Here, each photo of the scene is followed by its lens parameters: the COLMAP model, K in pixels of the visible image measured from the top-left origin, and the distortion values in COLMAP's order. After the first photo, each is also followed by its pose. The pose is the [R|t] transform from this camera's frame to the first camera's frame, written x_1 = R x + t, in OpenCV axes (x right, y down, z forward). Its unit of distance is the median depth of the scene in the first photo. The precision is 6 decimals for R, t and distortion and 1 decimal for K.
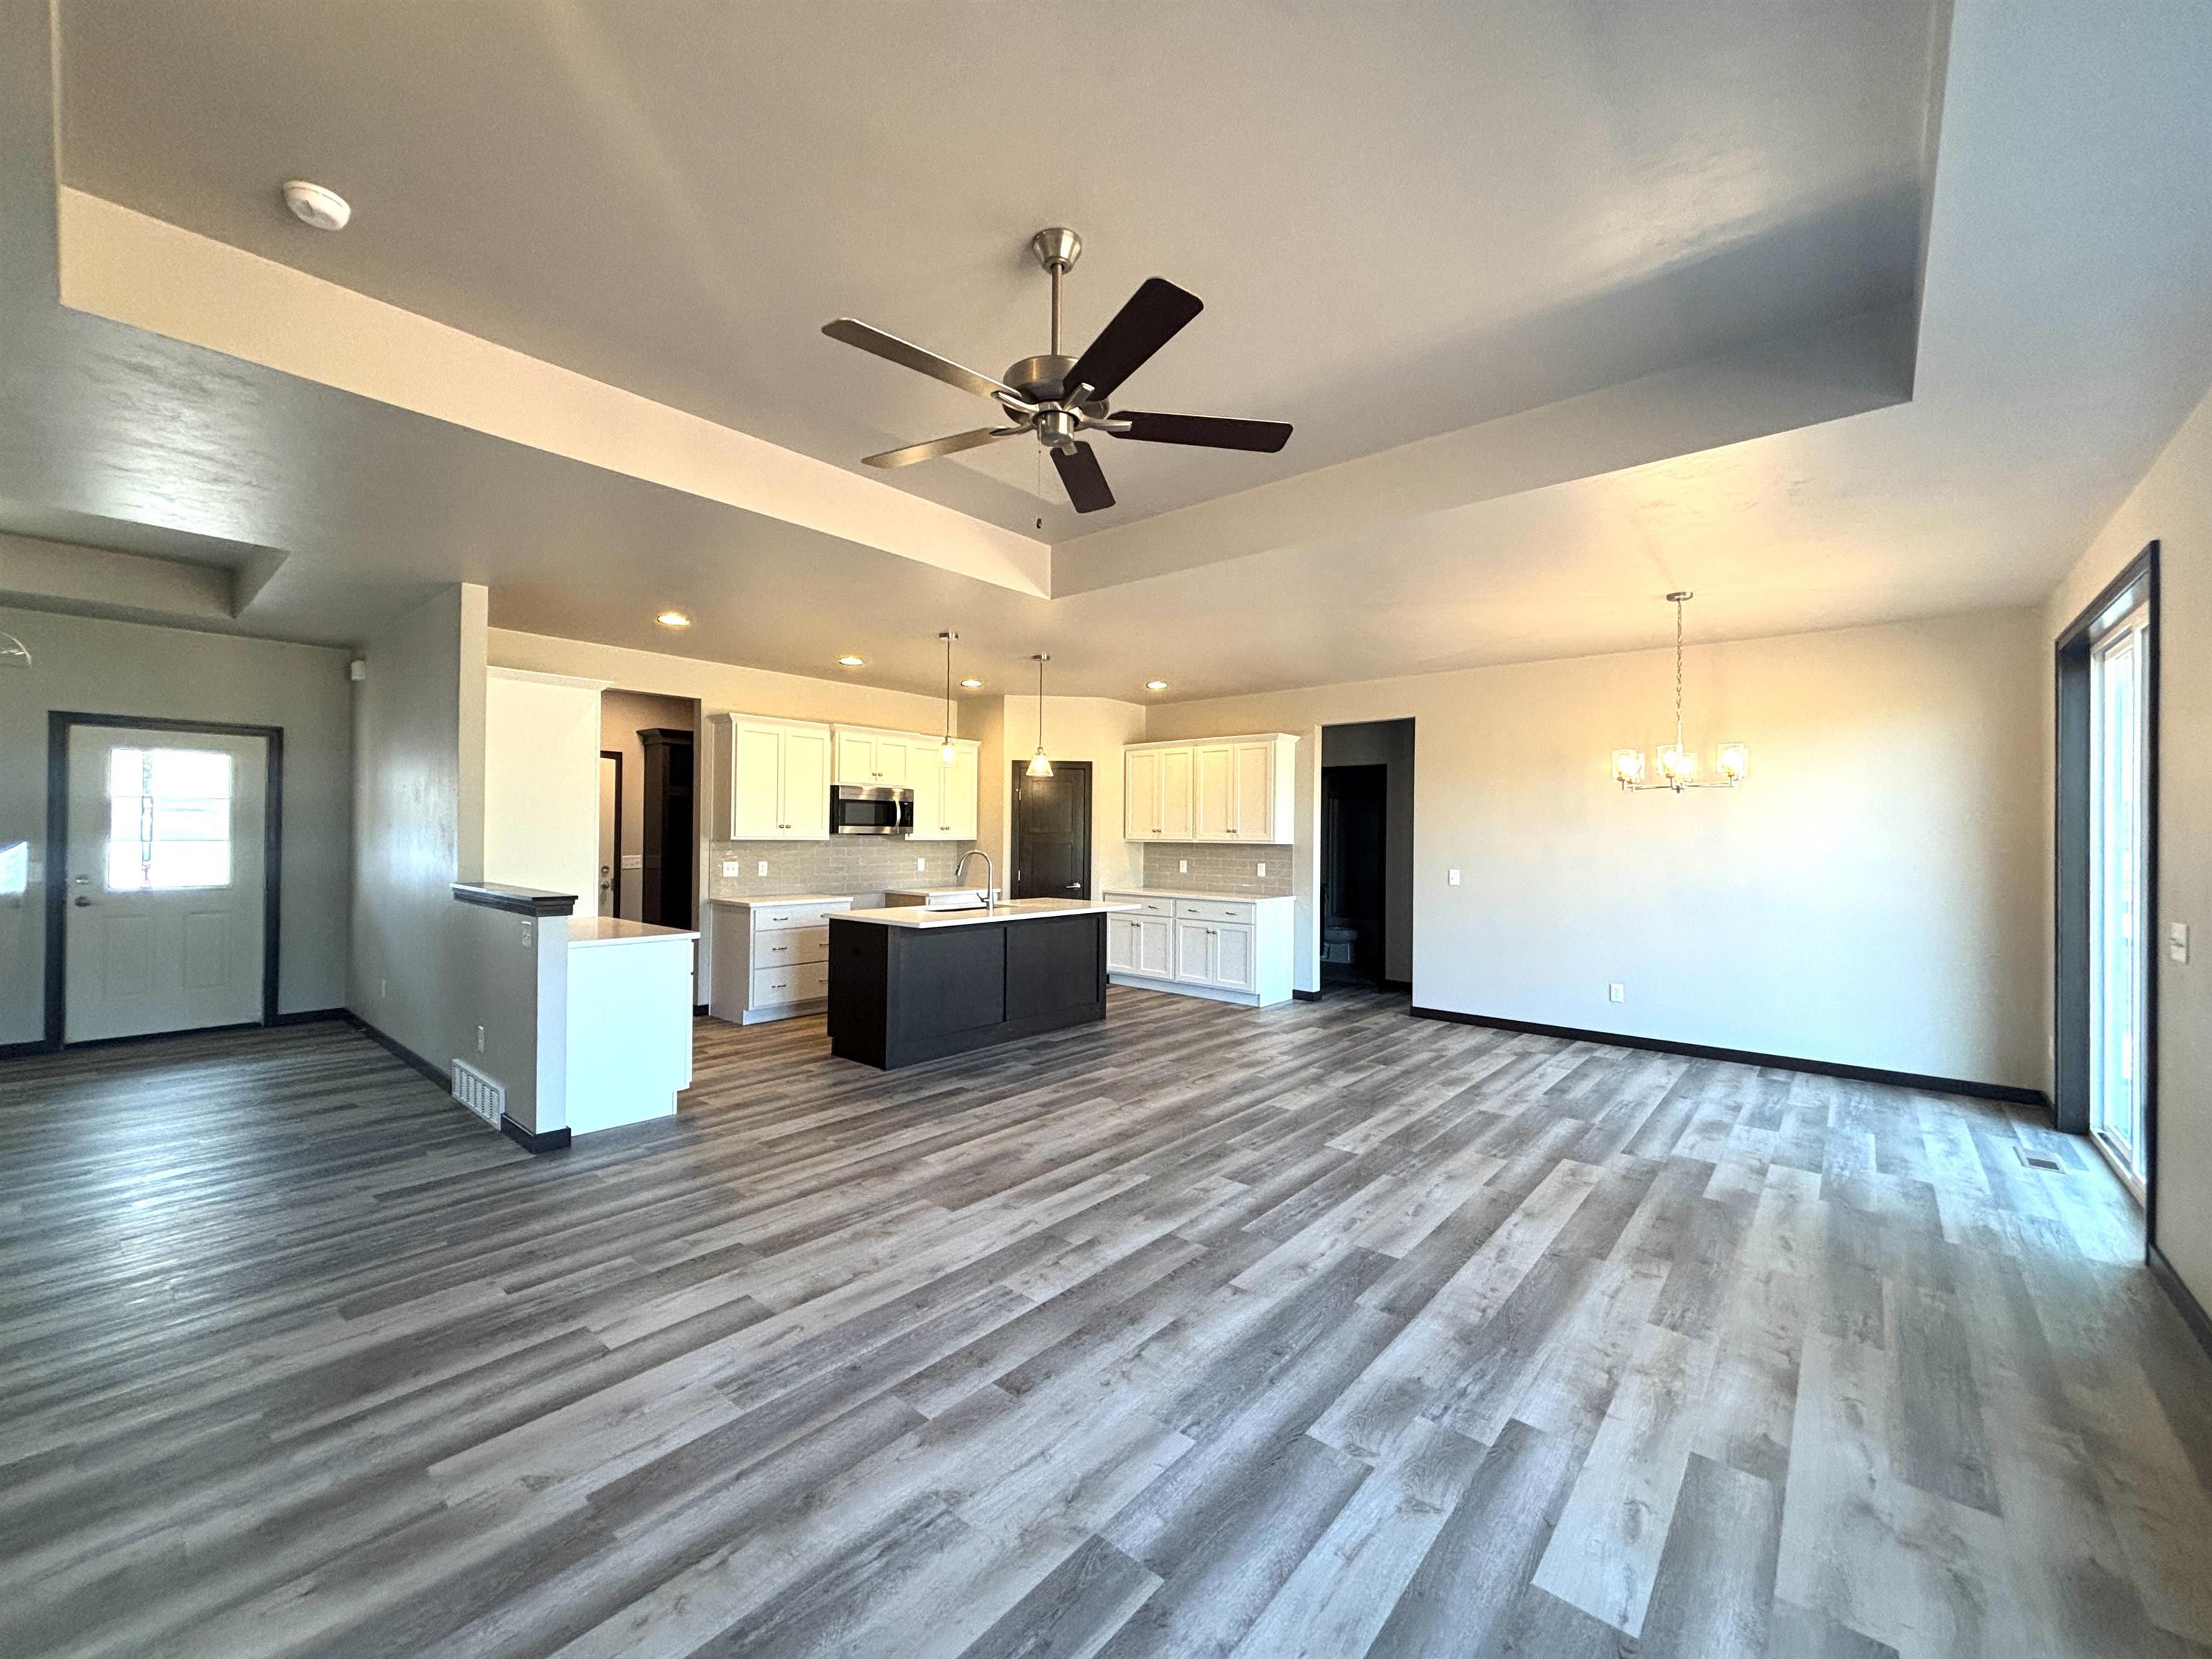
lens RADIAL K [[891.0, 0, 1104.0], [0, 891.0, 827.5], [0, 0, 1]] dist [0.004442, 0.000074]
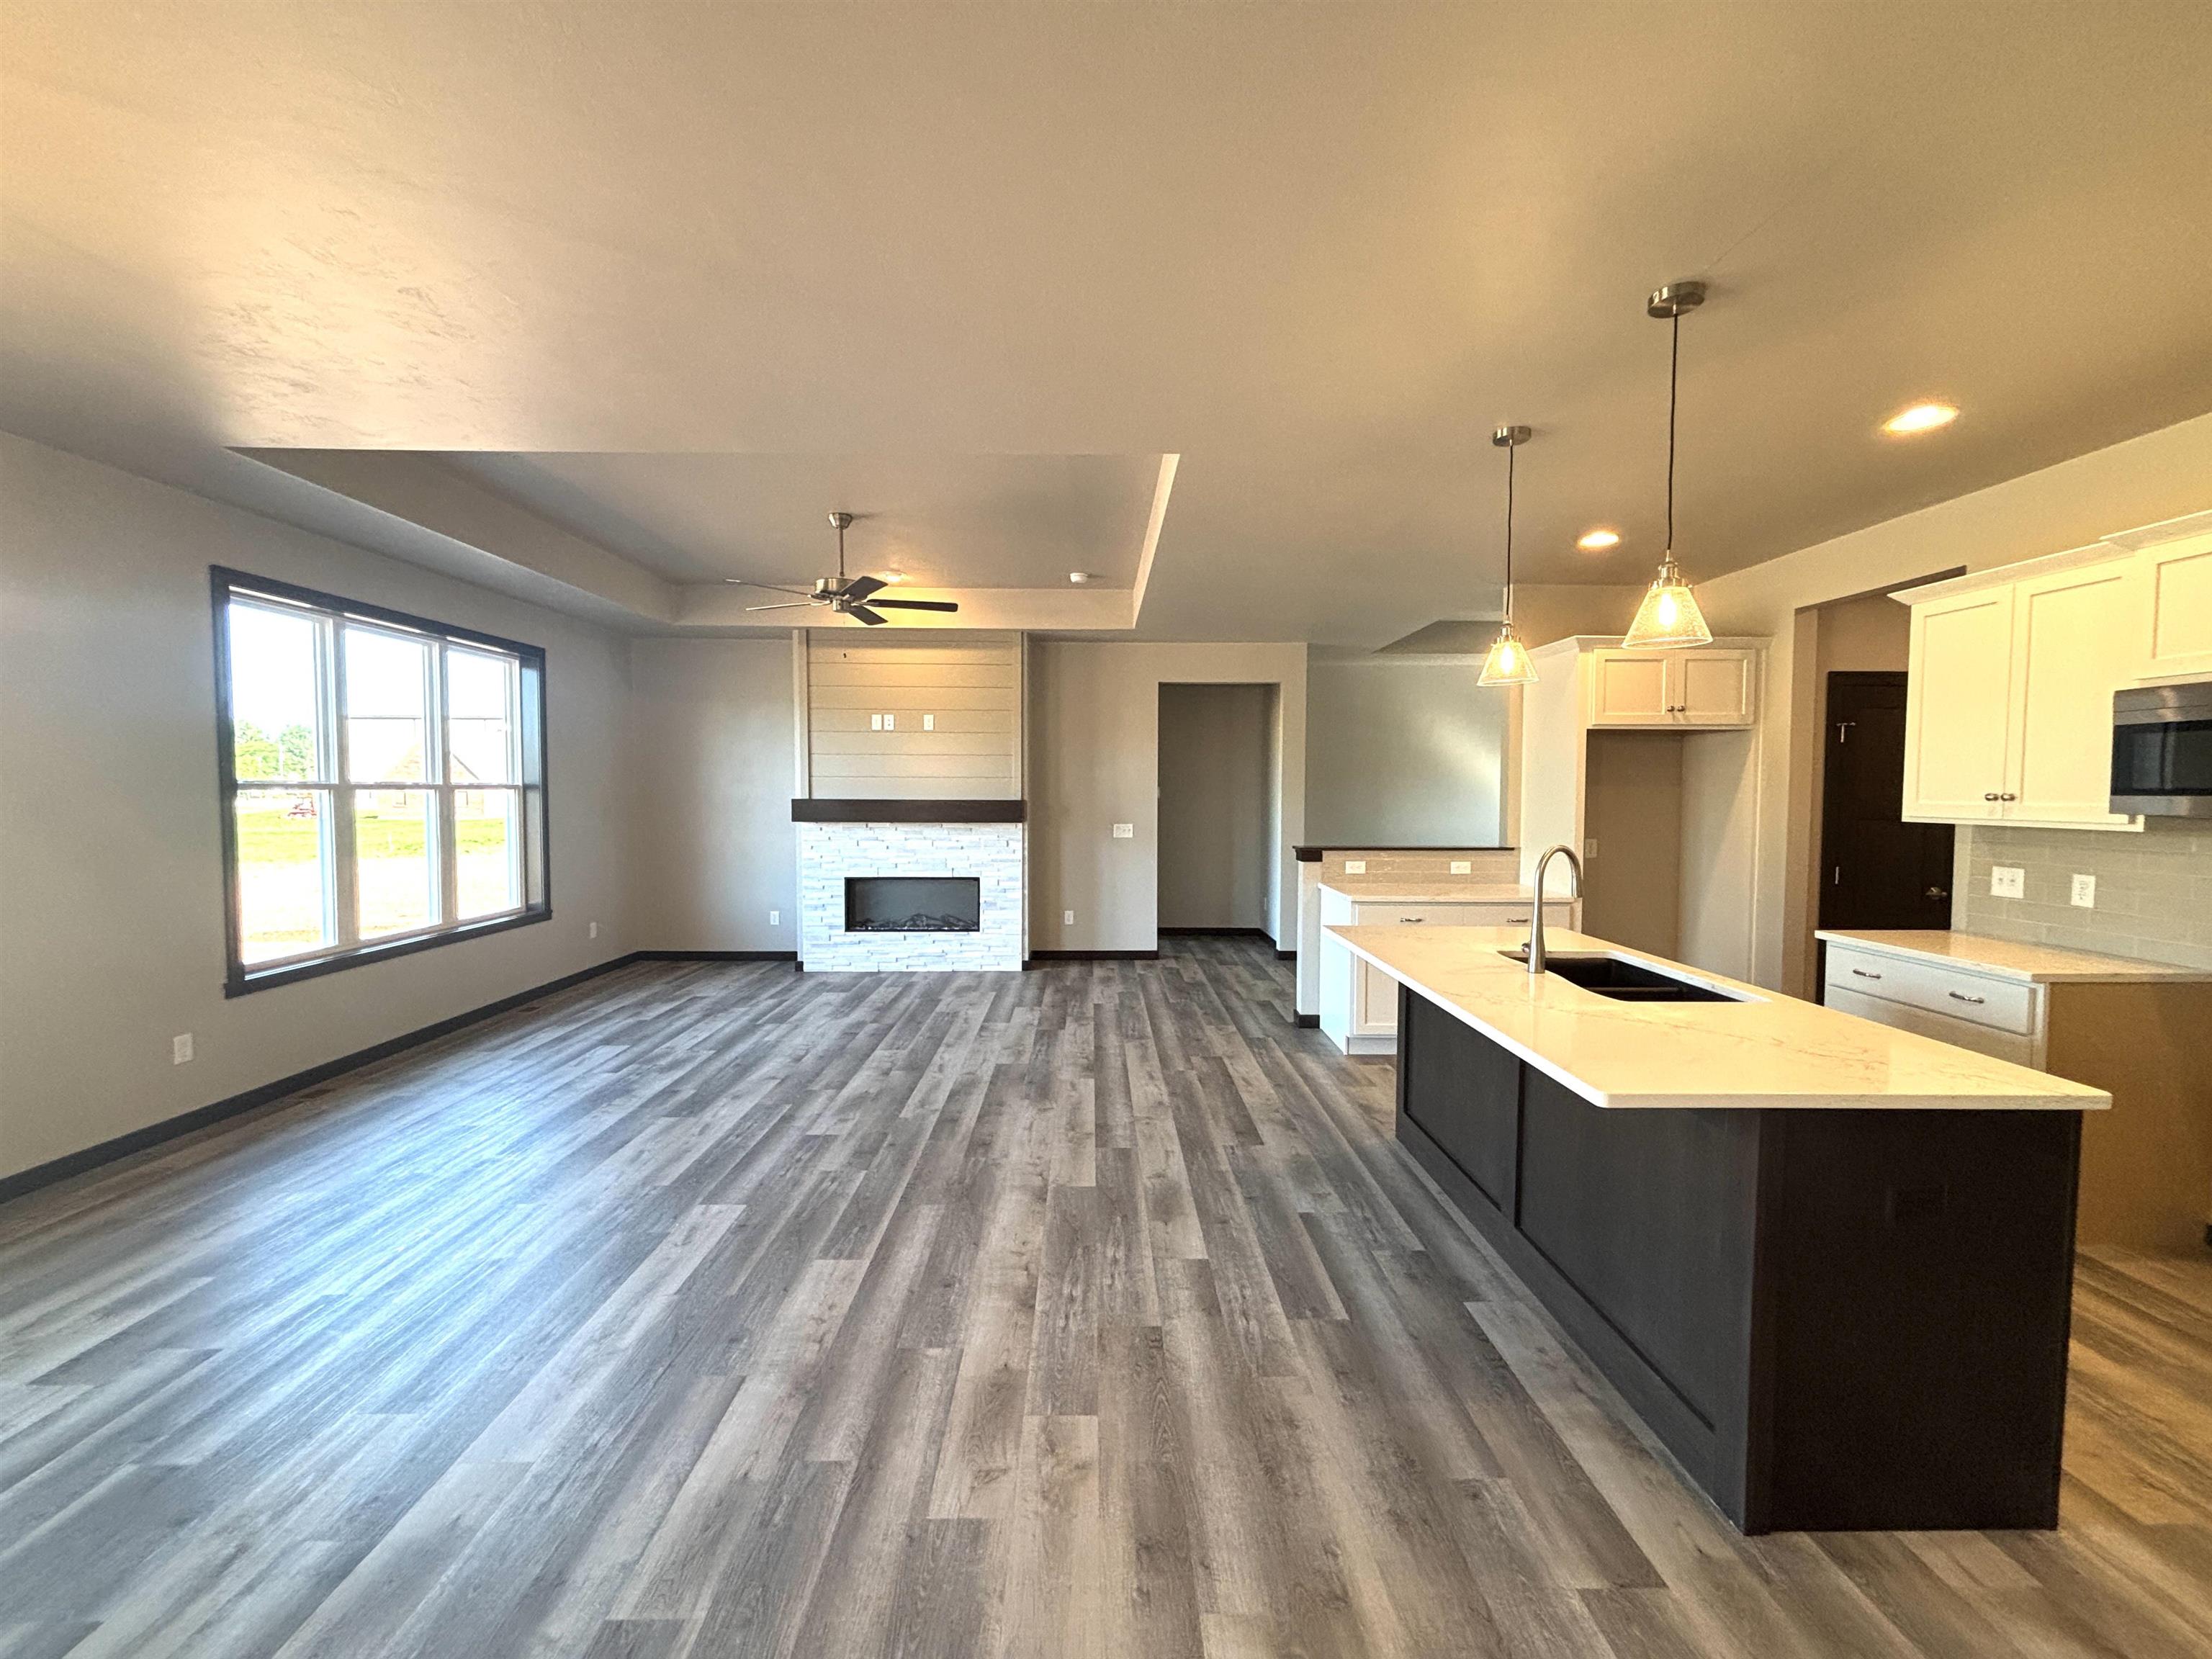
lens RADIAL K [[891.0, 0, 1104.0], [0, 891.0, 827.5], [0, 0, 1]] dist [0.004442, 0.000074]
pose [[-0.751140, 0.016763, -0.659930, 0.461940], [-0.006848, 0.999426, 0.033181, 0.002690], [0.660107, 0.029443, -0.750594, 1.579410]]
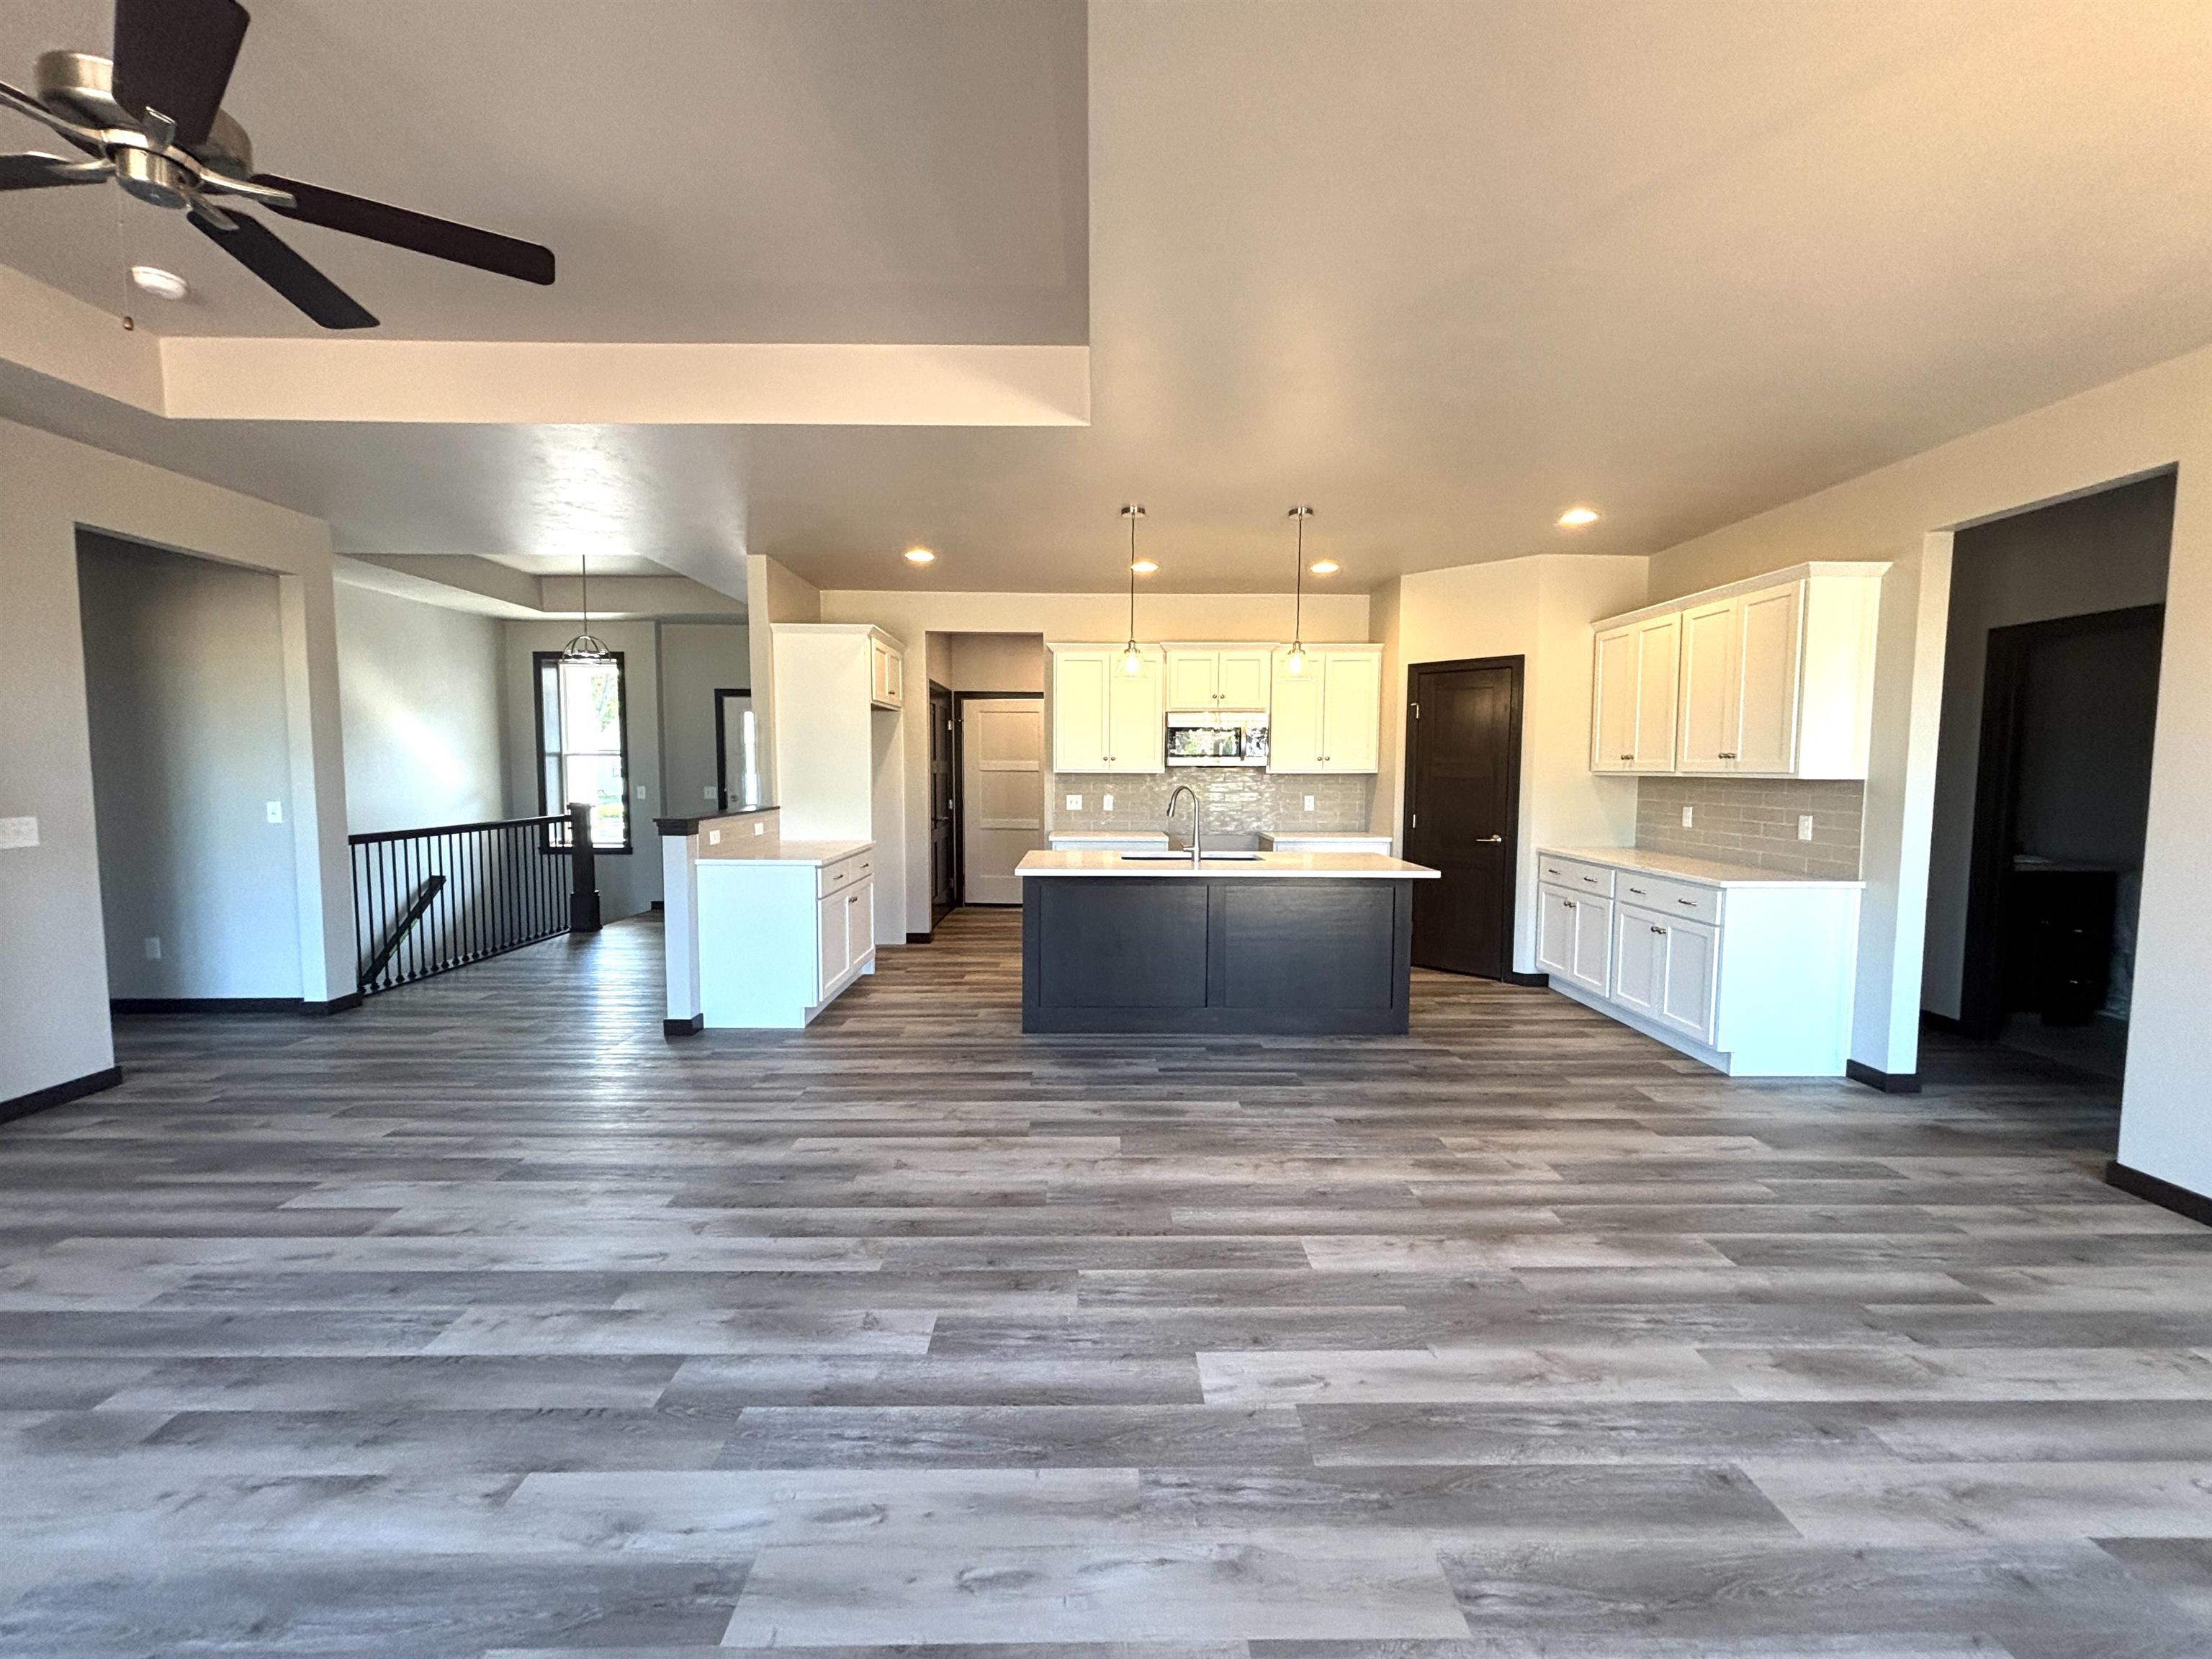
lens RADIAL K [[889.9, 0, 1101.2], [0, 889.9, 829.4], [0, 0, 1]] dist [0.000285, 0.000363]
pose [[0.658647, 0.046819, -0.750994, 0.522867], [0.008250, 0.997553, 0.069426, 0.013288], [0.752407, -0.051923, 0.656649, 0.564402]]
